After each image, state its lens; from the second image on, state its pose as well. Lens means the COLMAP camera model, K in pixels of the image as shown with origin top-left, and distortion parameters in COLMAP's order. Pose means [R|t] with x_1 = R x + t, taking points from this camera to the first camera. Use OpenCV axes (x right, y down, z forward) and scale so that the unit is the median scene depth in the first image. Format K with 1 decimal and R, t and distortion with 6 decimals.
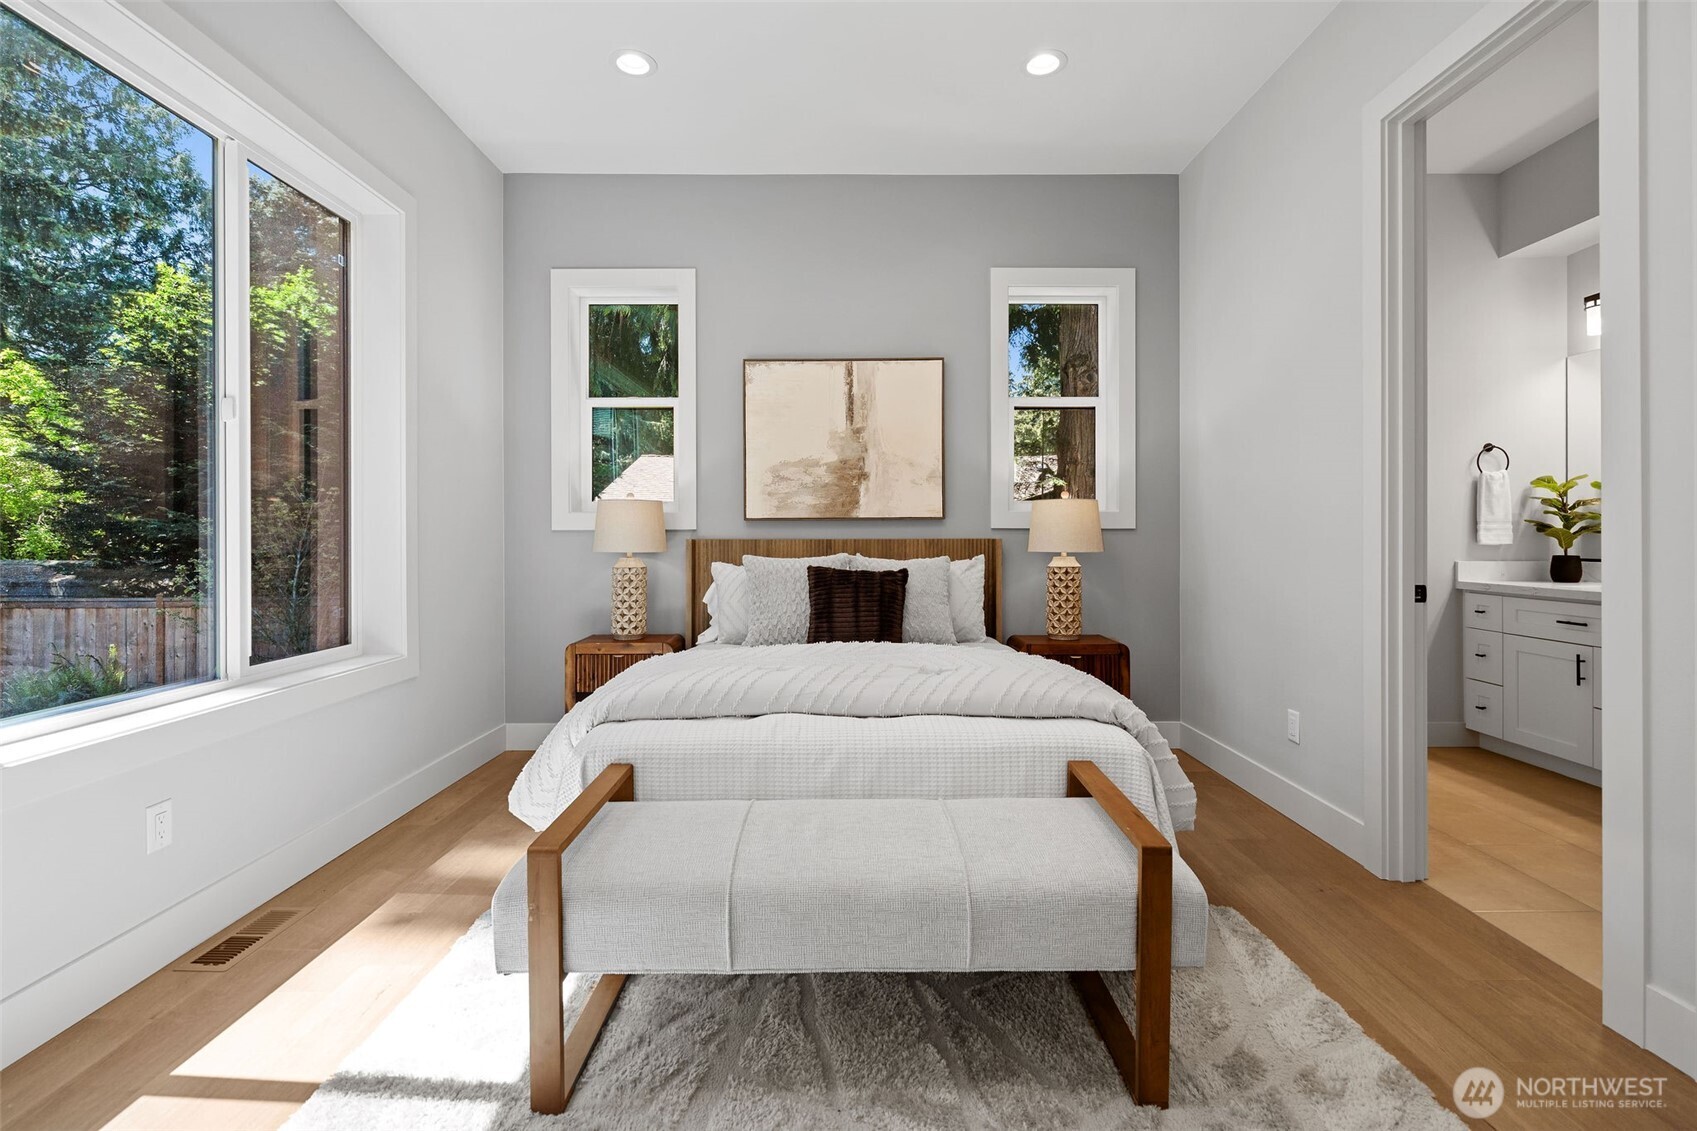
lens RADIAL K [[777.2, 0, 842.9], [0, 777.2, 542.0], [0, 0, 1]] dist [-0.000114, -0.000537]
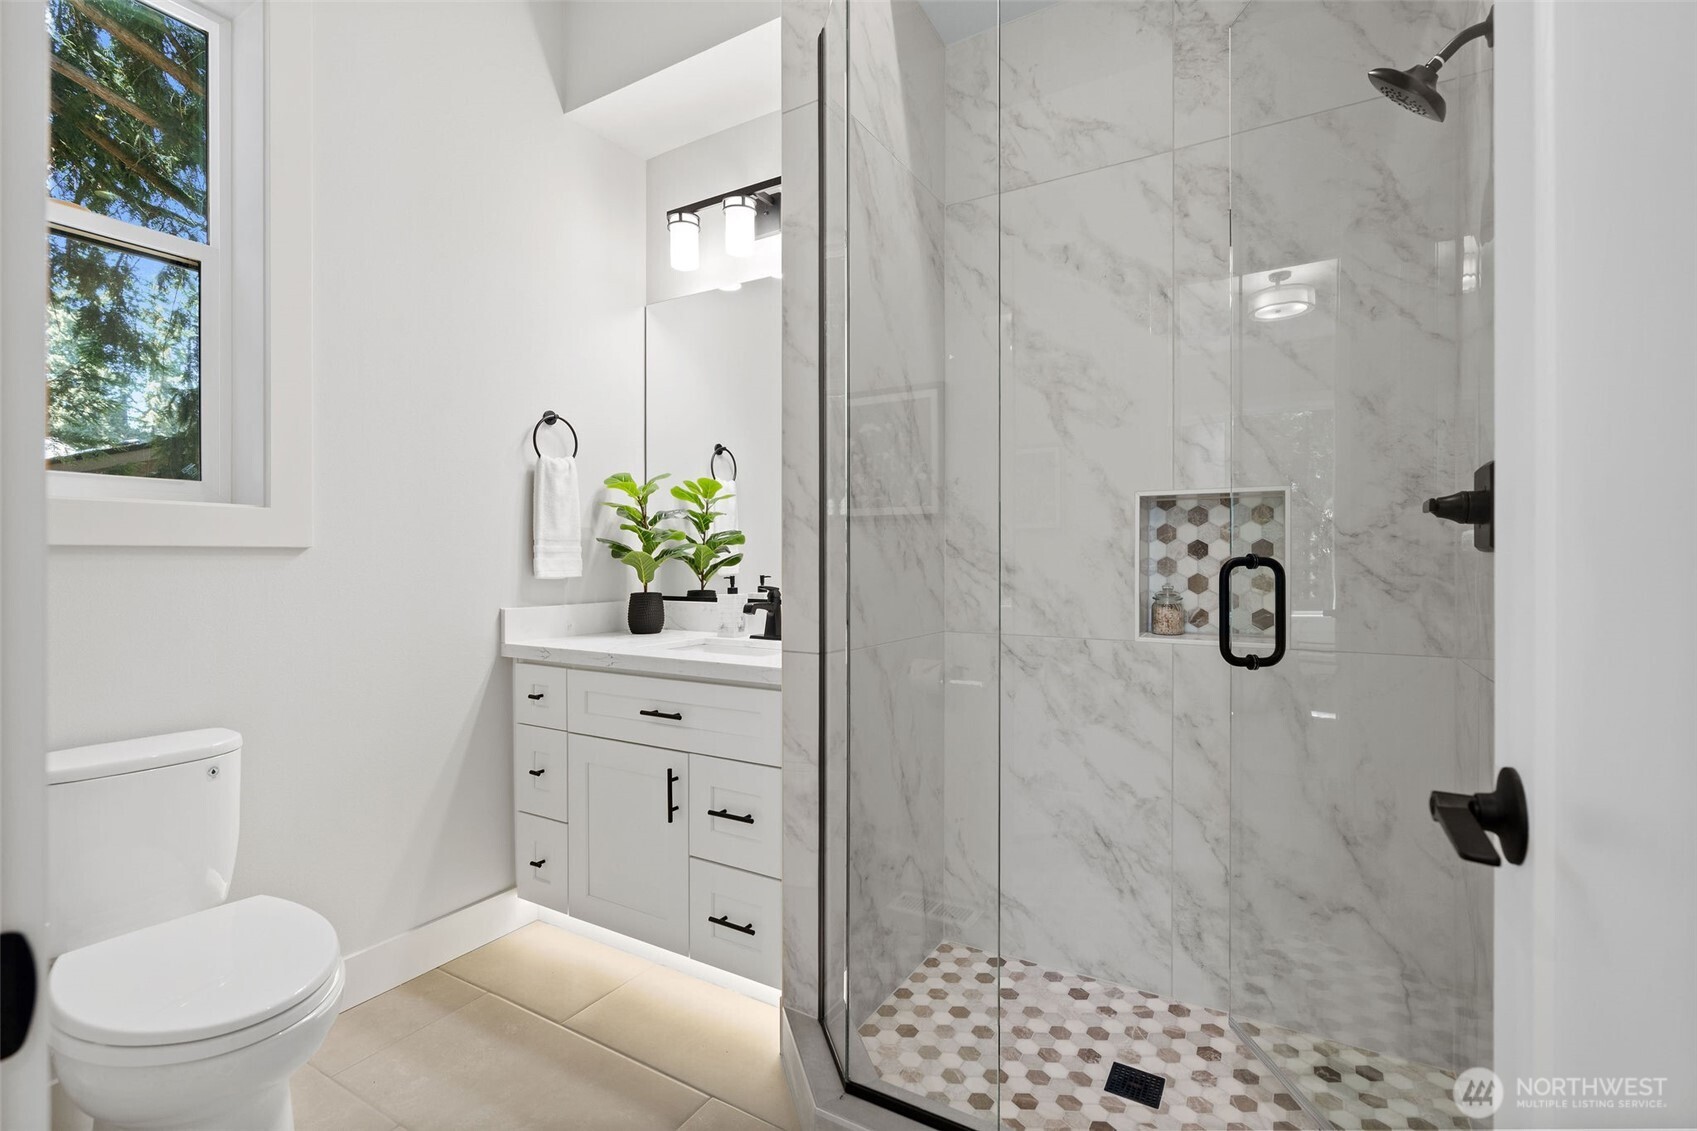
lens RADIAL K [[777.2, 0, 842.9], [0, 777.2, 542.0], [0, 0, 1]] dist [-0.000114, -0.000537]
pose [[0.517723, 0.016968, 0.855380, 0.440481], [0.007957, 0.999665, -0.024647, -0.008418], [-0.855511, 0.019566, 0.517415, 0.502073]]
